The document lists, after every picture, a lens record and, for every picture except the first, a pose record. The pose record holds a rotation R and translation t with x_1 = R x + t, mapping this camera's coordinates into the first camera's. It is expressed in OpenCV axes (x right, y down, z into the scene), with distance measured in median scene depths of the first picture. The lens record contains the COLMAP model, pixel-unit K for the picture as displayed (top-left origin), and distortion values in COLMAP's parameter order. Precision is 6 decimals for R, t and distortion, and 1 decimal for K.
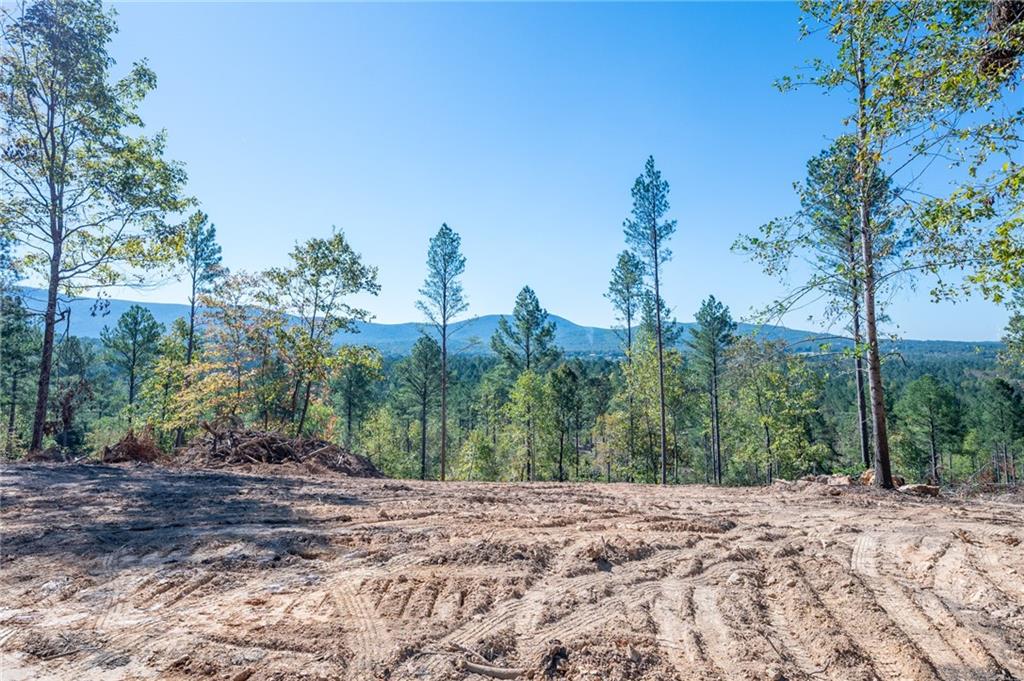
lens RADIAL K [[599.5, 0, 511.3], [0, 599.5, 278.7], [0, 0, 1]] dist [-0.002547, -0.001374]
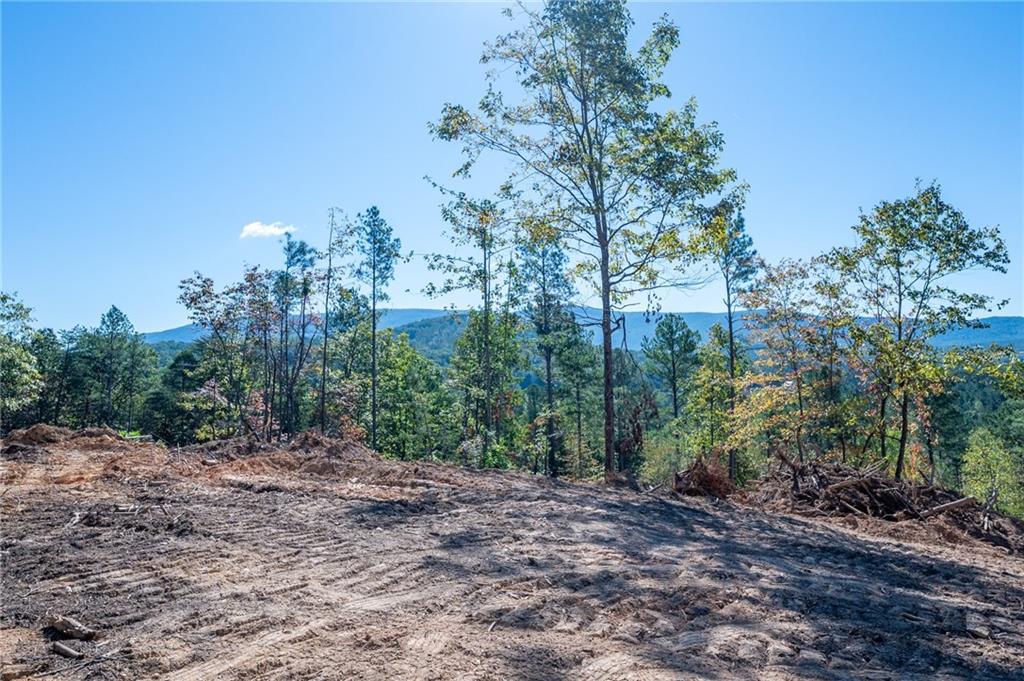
lens RADIAL K [[599.5, 0, 511.3], [0, 599.5, 278.7], [0, 0, 1]] dist [-0.002547, -0.001374]
pose [[0.709410, -0.110718, -0.696045, -0.174126], [0.100314, 0.993391, -0.055776, 0.022271], [0.697621, -0.030255, 0.715828, 0.184604]]
